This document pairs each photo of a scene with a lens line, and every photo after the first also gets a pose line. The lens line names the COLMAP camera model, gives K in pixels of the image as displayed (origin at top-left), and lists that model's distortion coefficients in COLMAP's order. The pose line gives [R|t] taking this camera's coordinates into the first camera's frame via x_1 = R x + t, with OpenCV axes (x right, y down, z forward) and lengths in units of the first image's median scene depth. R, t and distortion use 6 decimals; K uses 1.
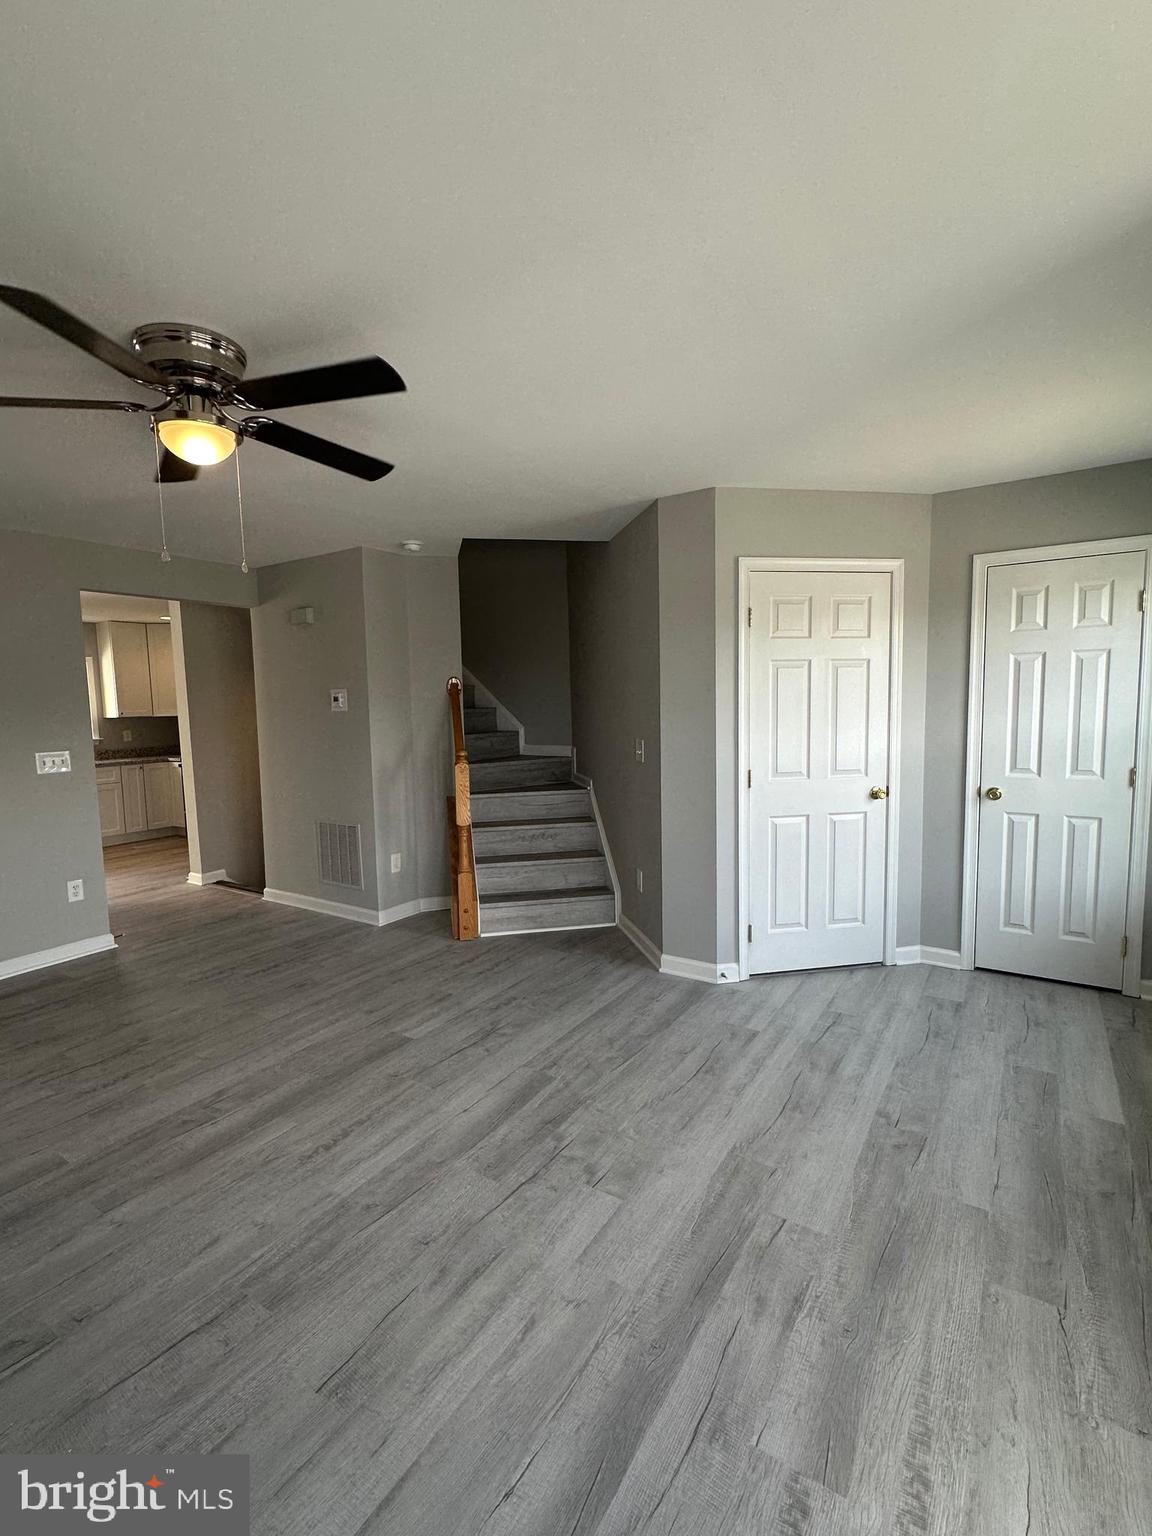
lens RADIAL K [[696.3, 0, 576.0], [0, 696.3, 768.0], [0, 0, 1]] dist [-0.001450, 0.000111]
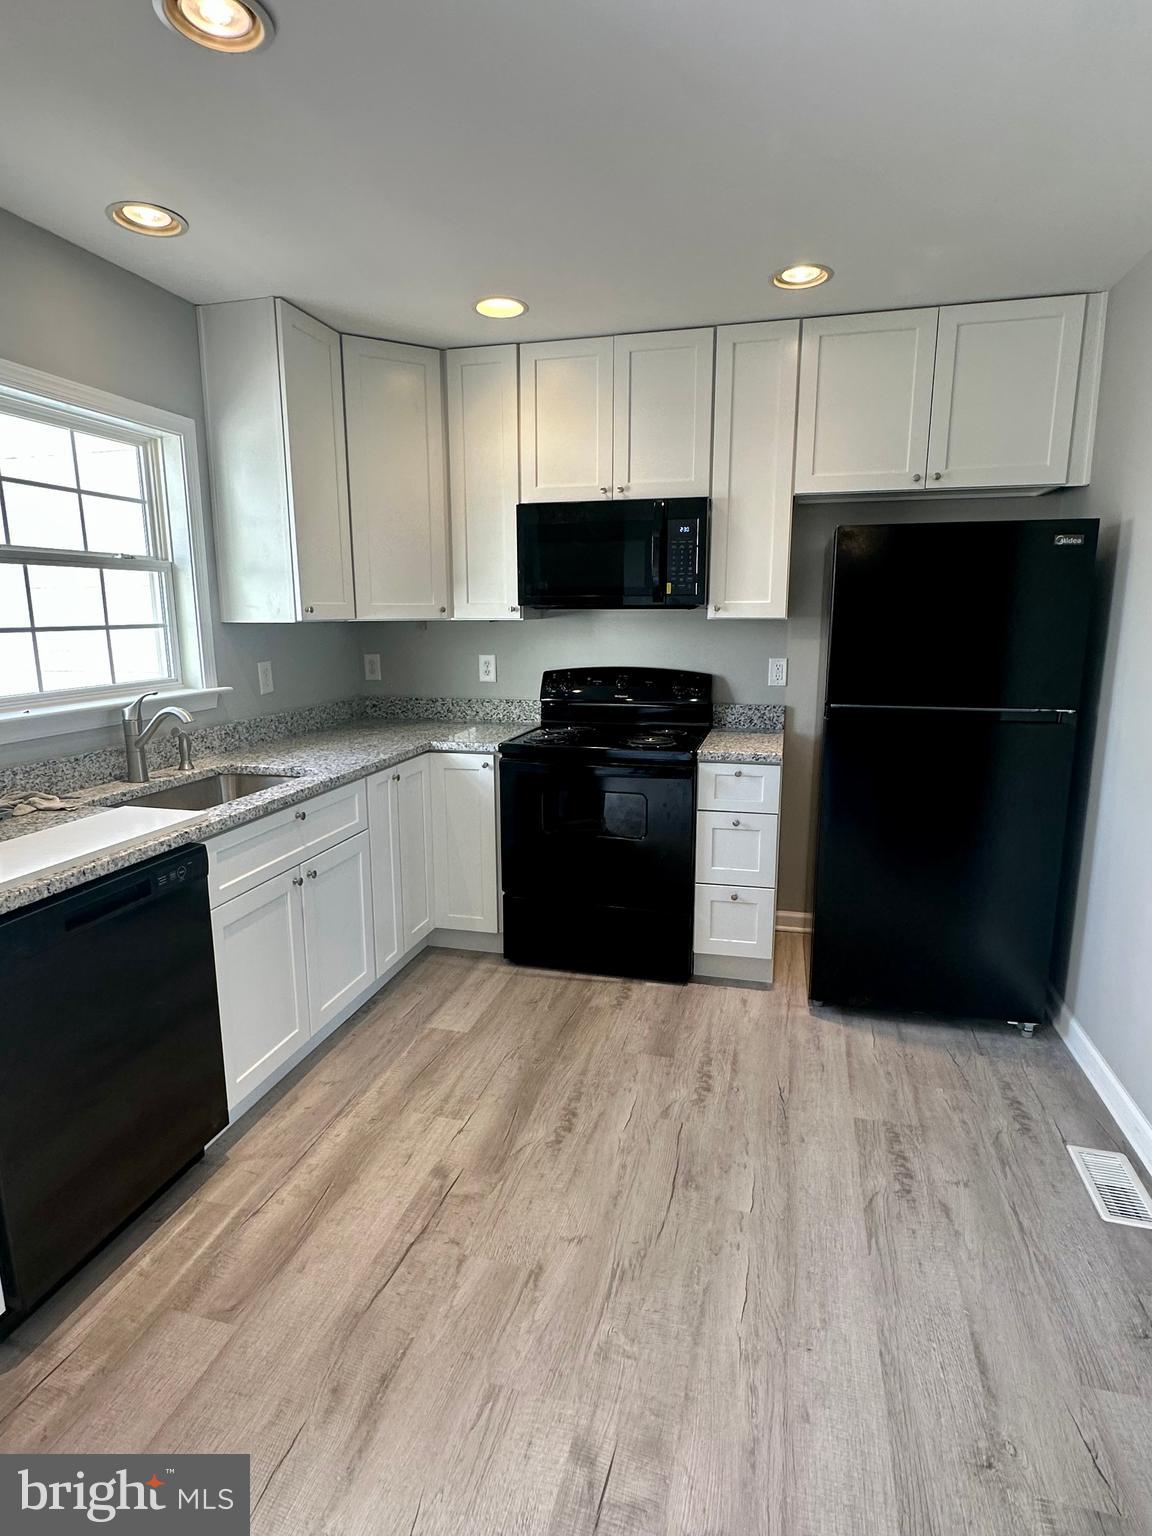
lens RADIAL K [[798.7, 0, 576.0], [0, 798.7, 768.0], [0, 0, 1]] dist [0.001791, 0.000108]
pose [[0.952380, -0.047339, 0.301218, -1.153306], [0.021484, 0.995837, 0.088578, -0.062522], [-0.304157, -0.077889, 0.949432, 1.082477]]
